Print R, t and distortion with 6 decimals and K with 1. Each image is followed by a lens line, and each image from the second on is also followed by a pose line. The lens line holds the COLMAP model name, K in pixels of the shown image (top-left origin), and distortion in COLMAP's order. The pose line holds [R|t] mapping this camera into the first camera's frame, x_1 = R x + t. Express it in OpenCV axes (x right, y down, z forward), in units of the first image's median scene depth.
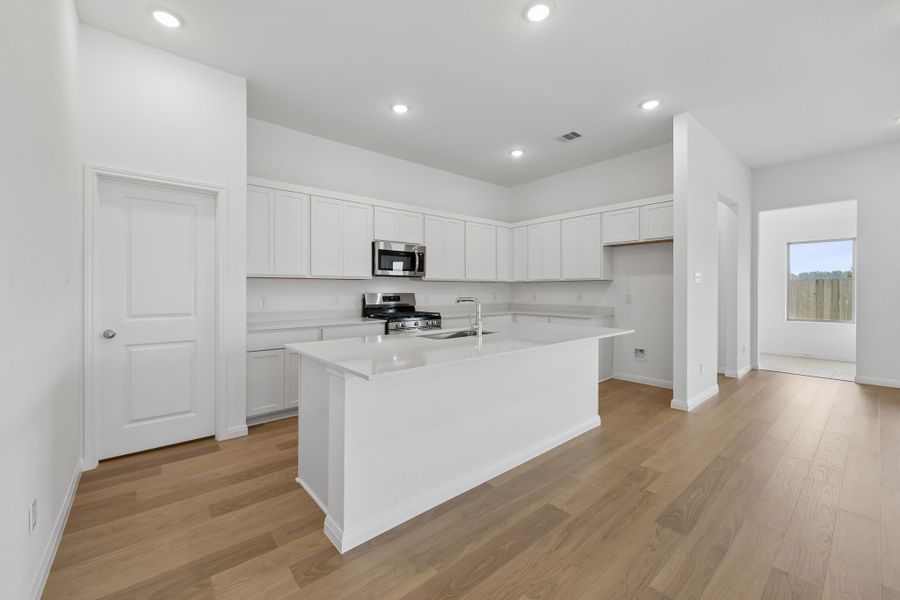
lens RADIAL K [[353.5, 0, 449.3], [0, 353.5, 293.6], [0, 0, 1]] dist [0.006706, 0.000025]
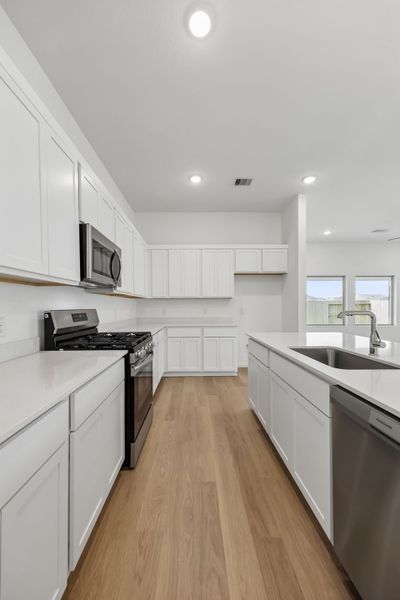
lens RADIAL K [[235.6, 0, 201.0], [0, 235.6, 308.8], [0, 0, 1]] dist [0.006706, 0.000025]
pose [[0.633688, -0.009160, 0.773534, -0.463984], [0.013391, 0.999910, 0.000870, 0.000494], [-0.773473, 0.009807, 0.633754, 0.675085]]
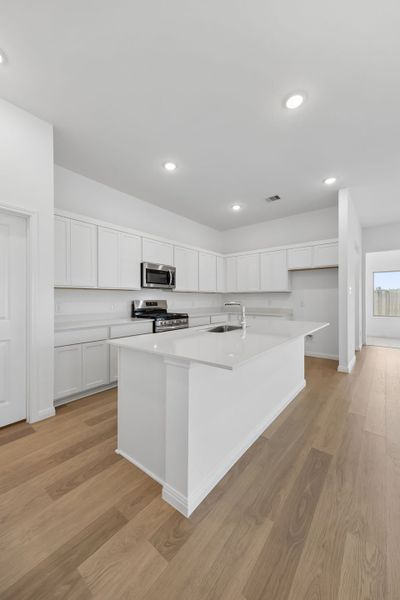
lens RADIAL K [[225.2, 0, 200.0], [0, 225.2, 300.0], [0, 0, 1]] dist [0.015402, 0.000170]
pose [[0.982562, -0.001237, 0.185929, -0.179551], [0.002589, 0.999972, -0.007029, 0.005794], [-0.185915, 0.007388, 0.982538, 0.106481]]
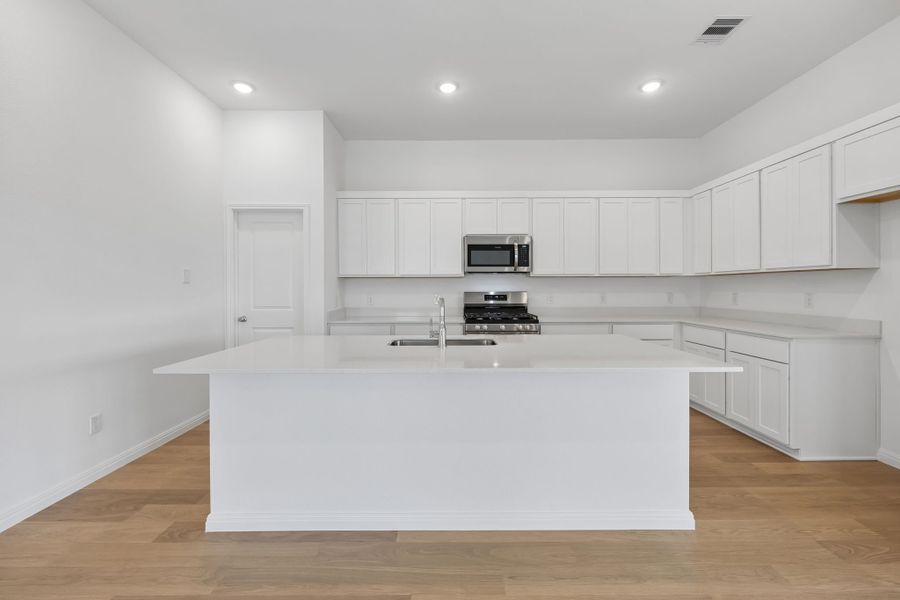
lens RADIAL K [[364.7, 0, 454.5], [0, 364.7, 289.2], [0, 0, 1]] dist [-0.000463, 0.000267]
pose [[0.770380, 0.000890, -0.637584, 0.441778], [-0.004810, 0.999979, -0.004416, -0.003154], [0.637567, 0.006468, 0.770368, 0.277278]]
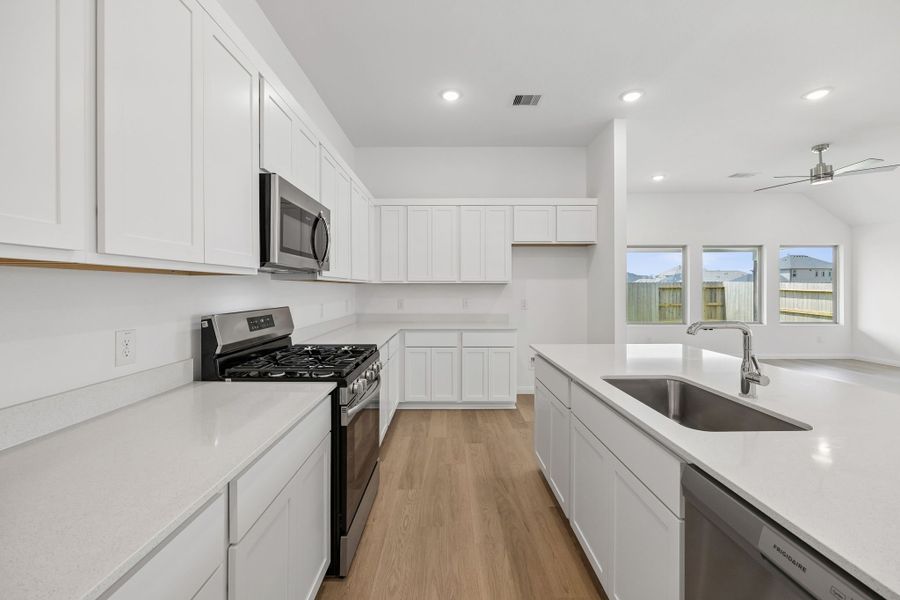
lens RADIAL K [[364.7, 0, 454.5], [0, 364.7, 289.2], [0, 0, 1]] dist [-0.000463, 0.000267]
pose [[0.642996, -0.001064, 0.765869, -0.439039], [0.008524, 0.999947, -0.005768, -0.026717], [-0.765822, 0.010237, 0.642971, 0.693635]]
